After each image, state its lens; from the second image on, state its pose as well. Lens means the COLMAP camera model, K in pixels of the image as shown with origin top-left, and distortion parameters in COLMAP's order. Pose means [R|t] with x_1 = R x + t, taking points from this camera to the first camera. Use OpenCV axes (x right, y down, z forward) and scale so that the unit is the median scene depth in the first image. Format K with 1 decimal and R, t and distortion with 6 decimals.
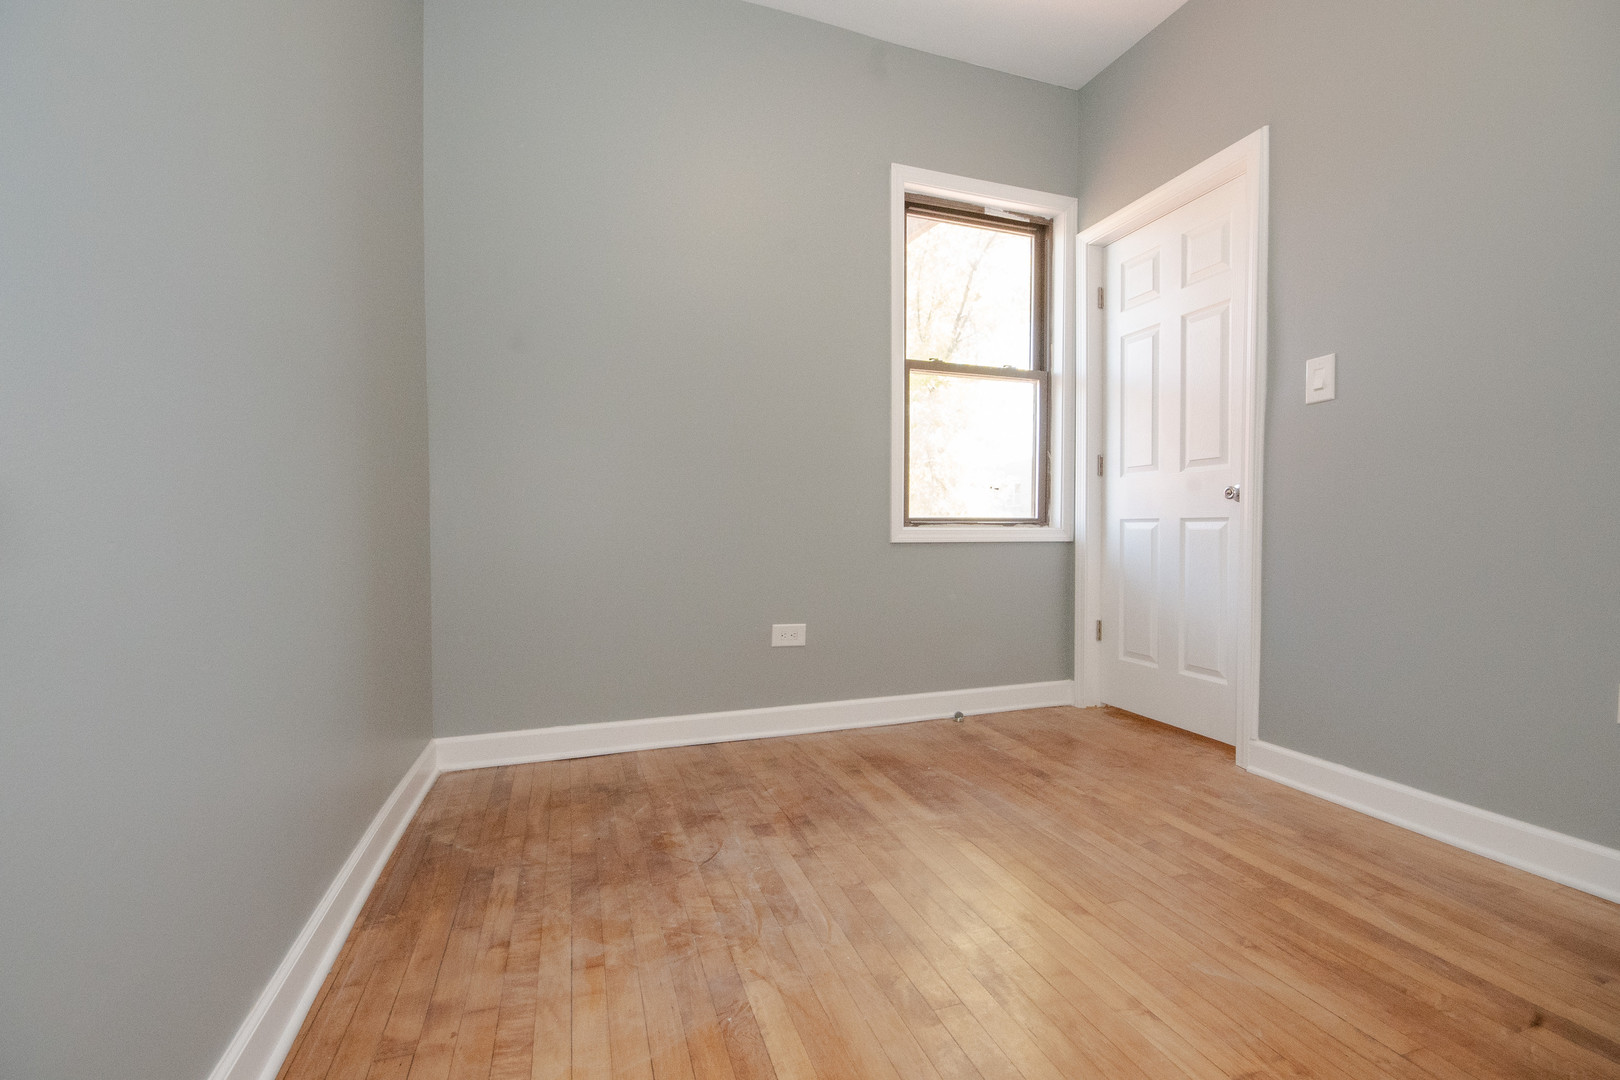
lens RADIAL K [[712.6, 0, 838.1], [0, 712.6, 557.8], [0, 0, 1]] dist [-0.005475, -0.000910]
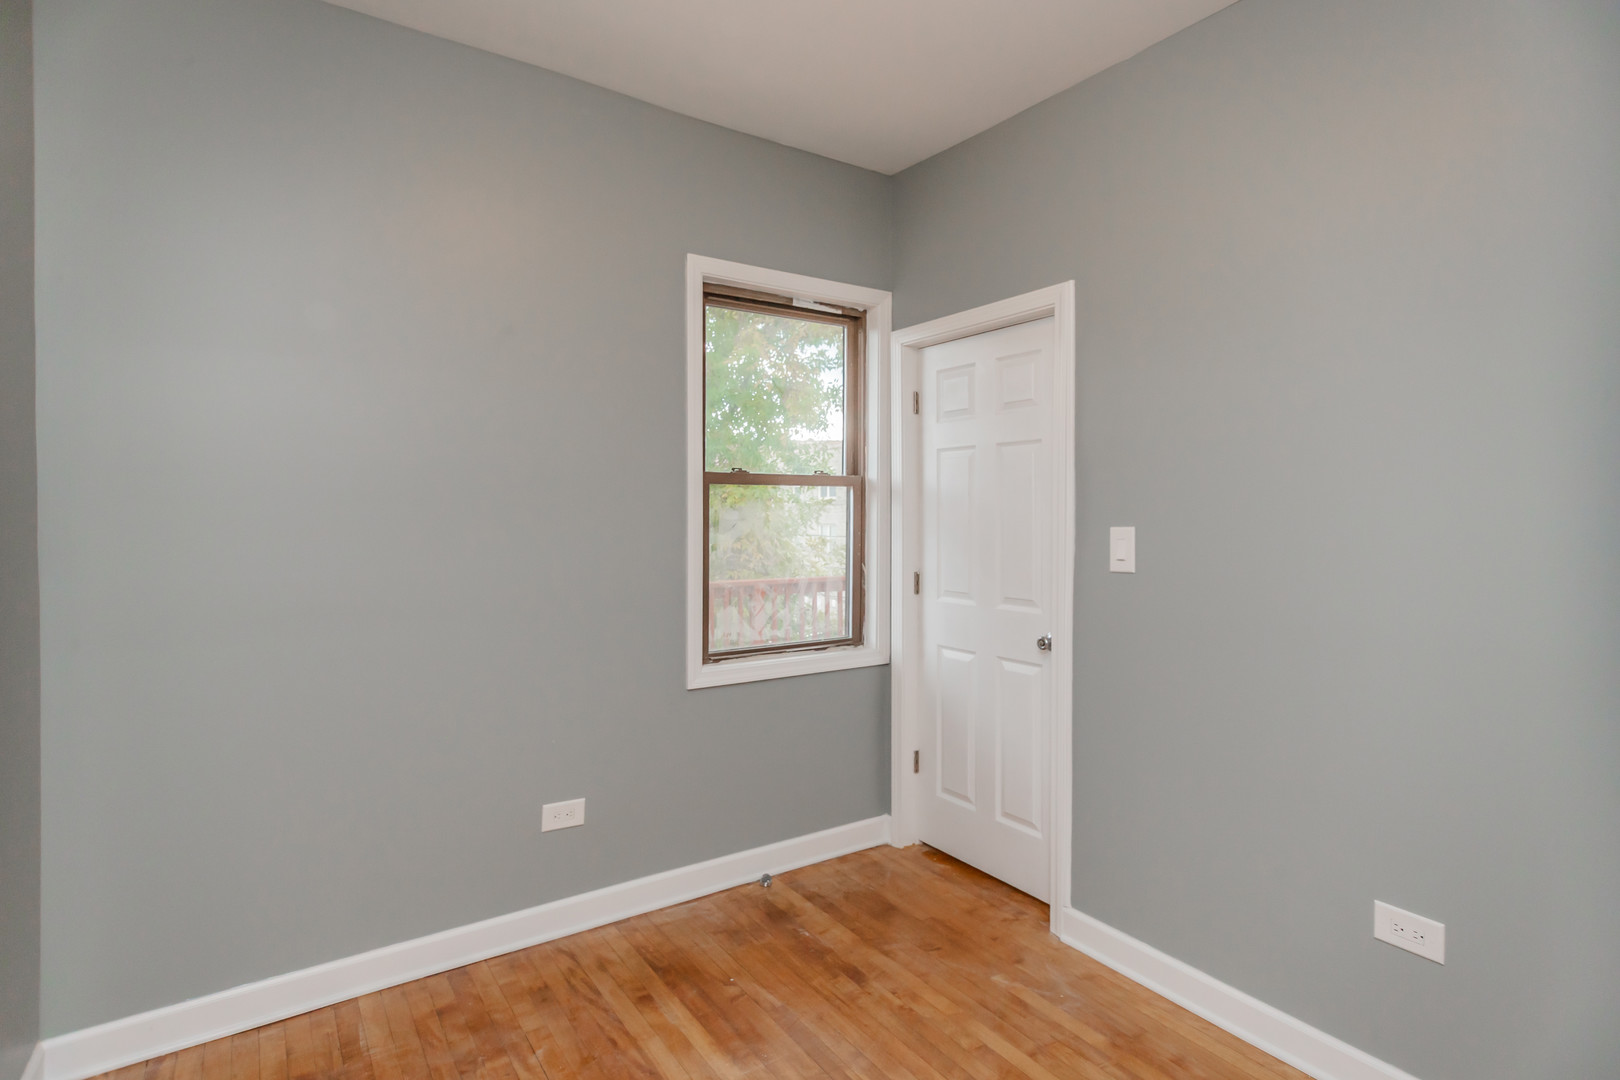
lens RADIAL K [[819.7, 0, 839.9], [0, 819.7, 526.8], [0, 0, 1]] dist [-0.001260, 0.003880]
pose [[0.967914, -0.001646, 0.251277, 0.003683], [0.004941, 0.999910, -0.012485, -0.223825], [-0.251234, 0.013326, 0.967835, -0.012139]]
